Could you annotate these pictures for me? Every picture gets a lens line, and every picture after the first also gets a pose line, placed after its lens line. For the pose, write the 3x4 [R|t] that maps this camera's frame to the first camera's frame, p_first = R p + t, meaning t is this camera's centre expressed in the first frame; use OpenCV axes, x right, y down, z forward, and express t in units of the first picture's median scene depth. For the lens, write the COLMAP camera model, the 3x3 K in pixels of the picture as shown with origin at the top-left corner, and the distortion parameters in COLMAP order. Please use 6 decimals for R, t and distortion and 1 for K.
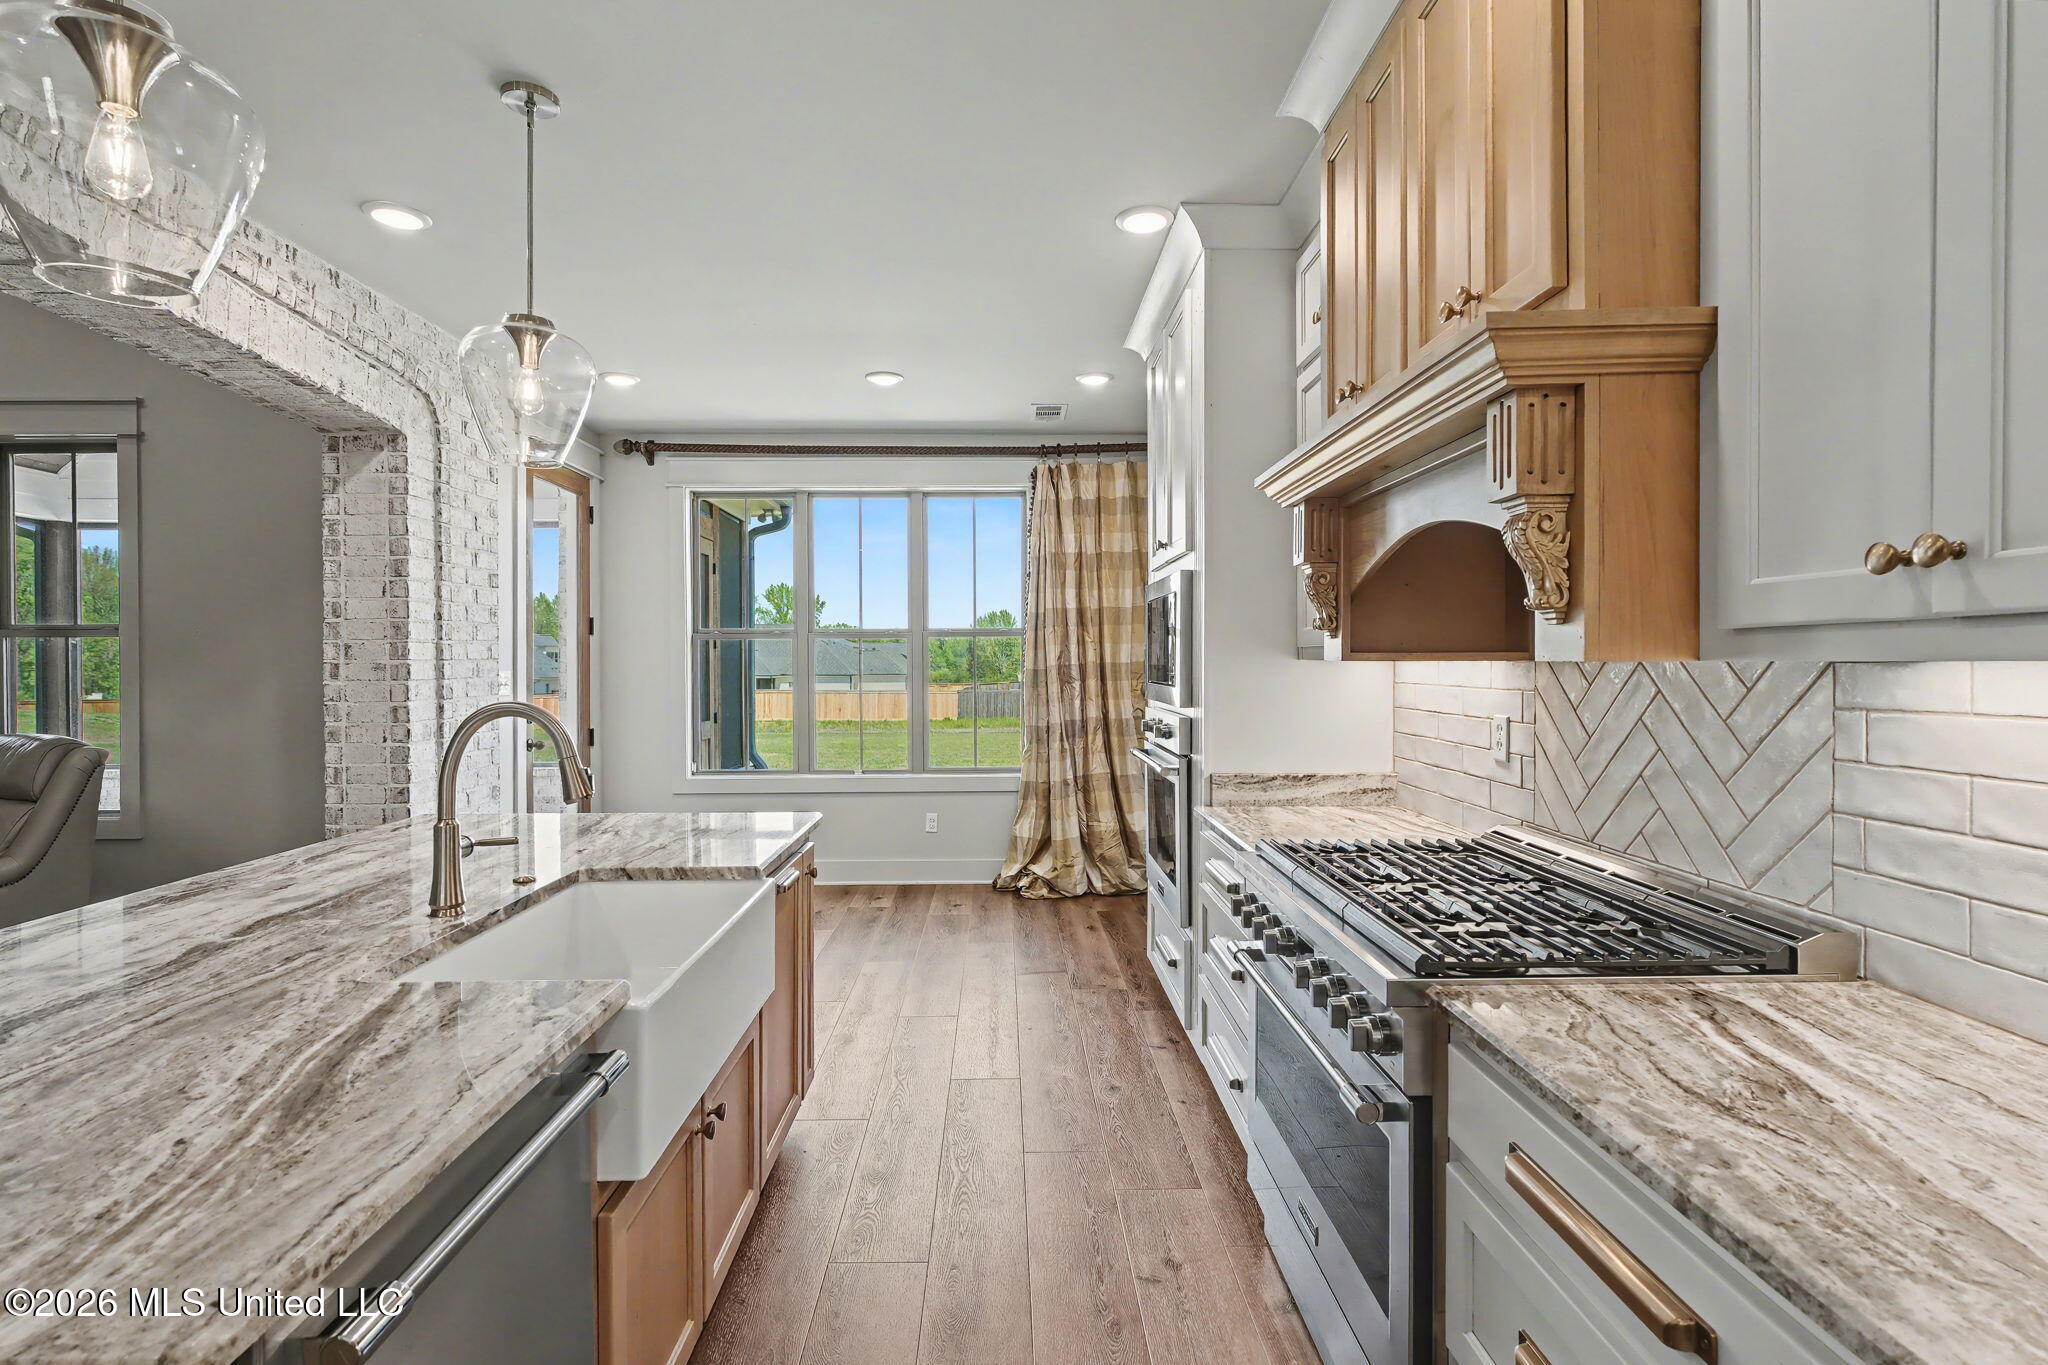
lens RADIAL K [[973.6, 0, 1019.5], [0, 973.6, 669.1], [0, 0, 1]] dist [0.001123, -0.000072]
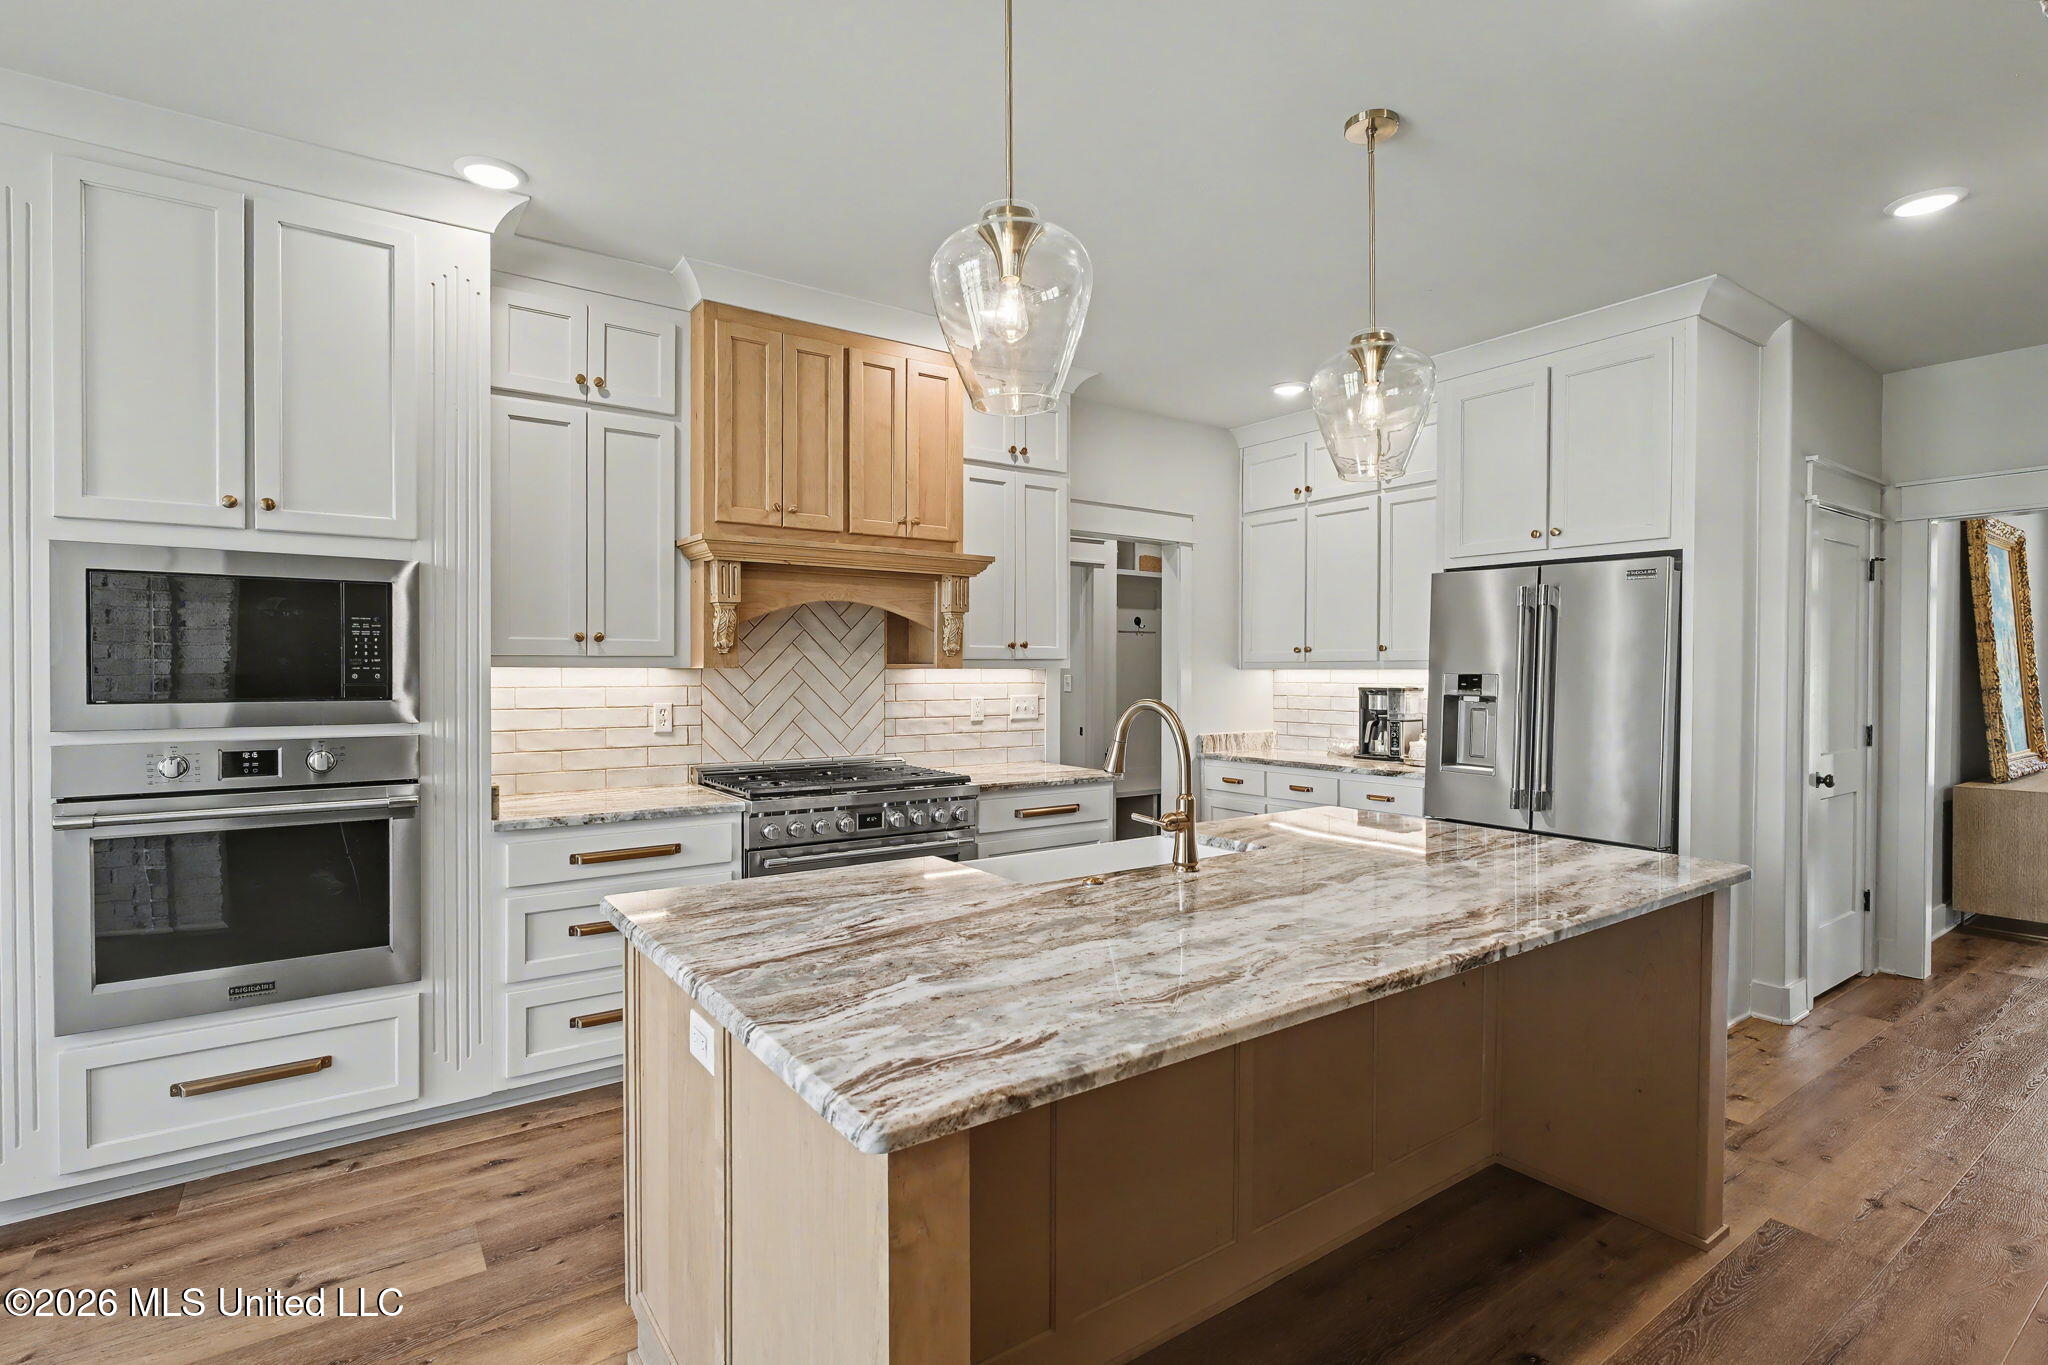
lens RADIAL K [[917.2, 0, 1010.2], [0, 917.2, 680.9], [0, 0, 1]] dist [-0.000746, -0.000072]
pose [[-0.538212, -0.008933, 0.842762, -1.446998], [0.007699, 0.999850, 0.015515, -0.010405], [-0.842774, 0.014839, -0.538062, 1.807526]]
